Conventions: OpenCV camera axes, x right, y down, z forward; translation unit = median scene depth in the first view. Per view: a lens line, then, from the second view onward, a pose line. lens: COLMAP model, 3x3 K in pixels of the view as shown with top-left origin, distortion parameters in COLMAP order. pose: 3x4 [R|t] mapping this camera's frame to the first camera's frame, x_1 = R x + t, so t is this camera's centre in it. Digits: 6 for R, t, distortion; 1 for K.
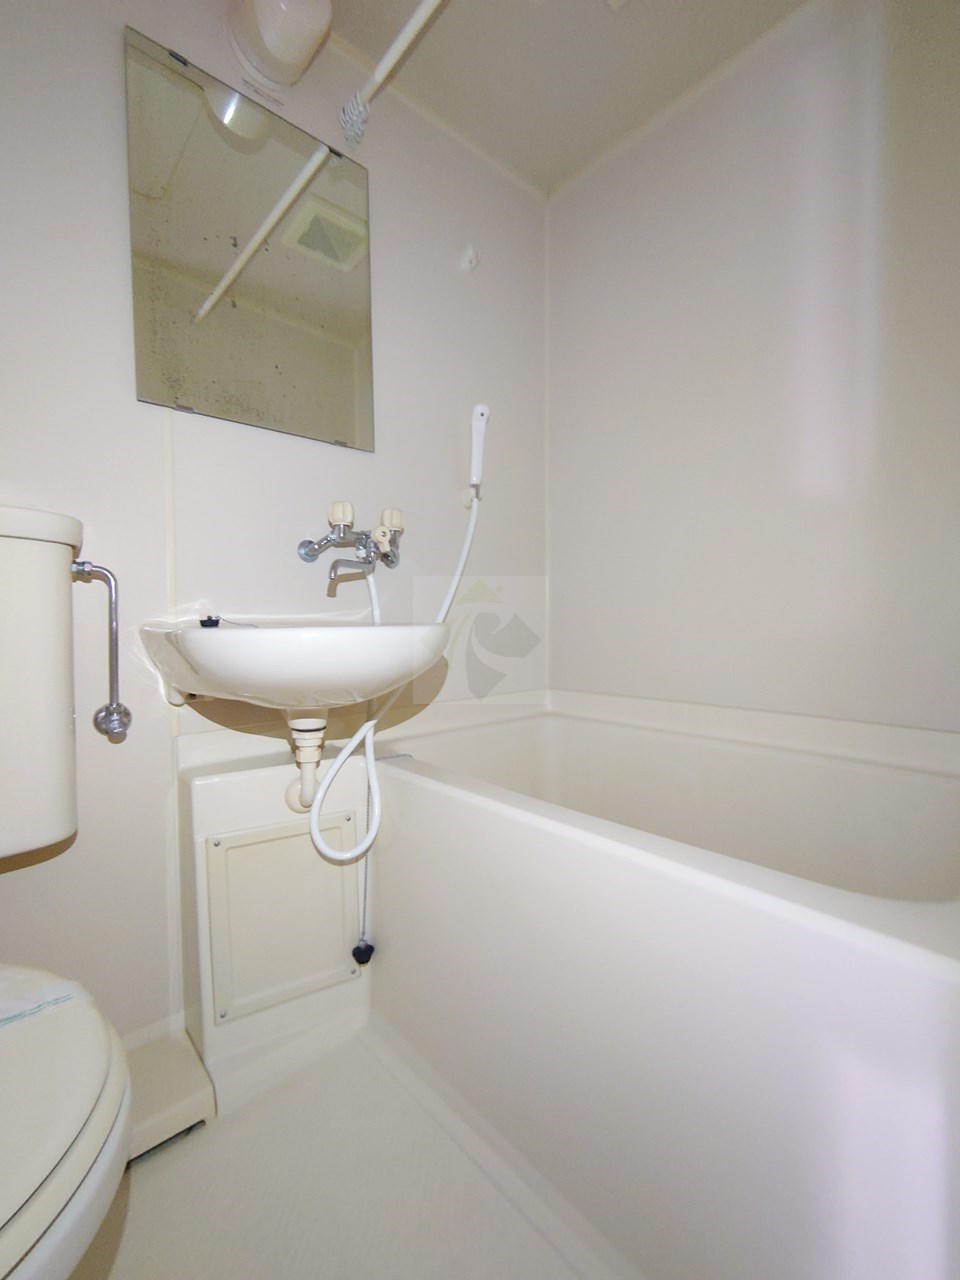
lens RADIAL K [[585.3, 0, 482.5], [0, 585.3, 639.0], [0, 0, 1]] dist [-0.003100, 0.000755]
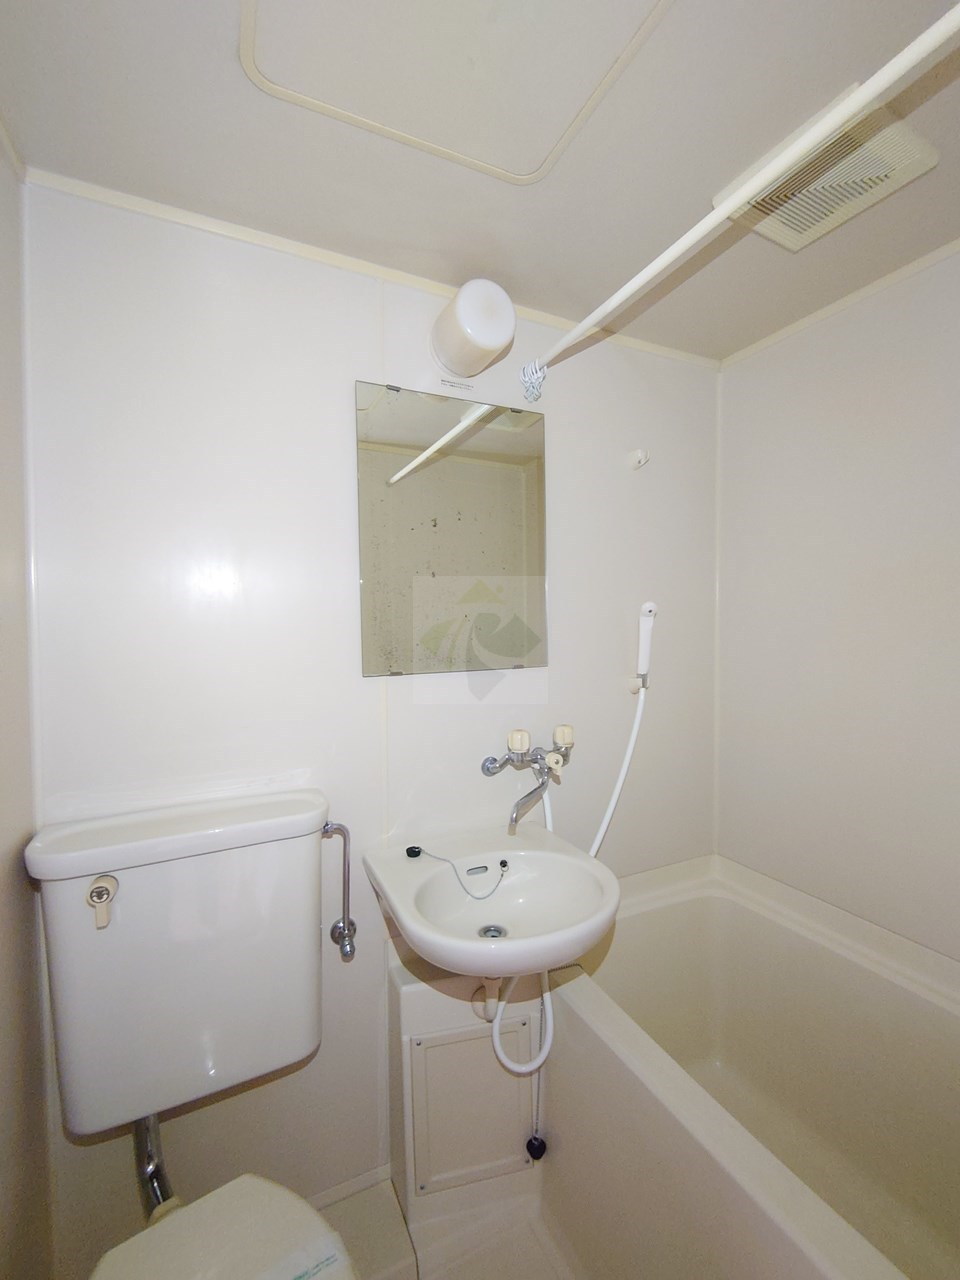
lens RADIAL K [[536.7, 0, 477.2], [0, 536.7, 637.9], [0, 0, 1]] dist [0.005310, 0.000479]
pose [[0.952107, 0.007011, -0.305684, -0.000567], [-0.006444, 0.999975, 0.002863, -0.464113], [0.305697, -0.000756, 0.952129, -0.027952]]
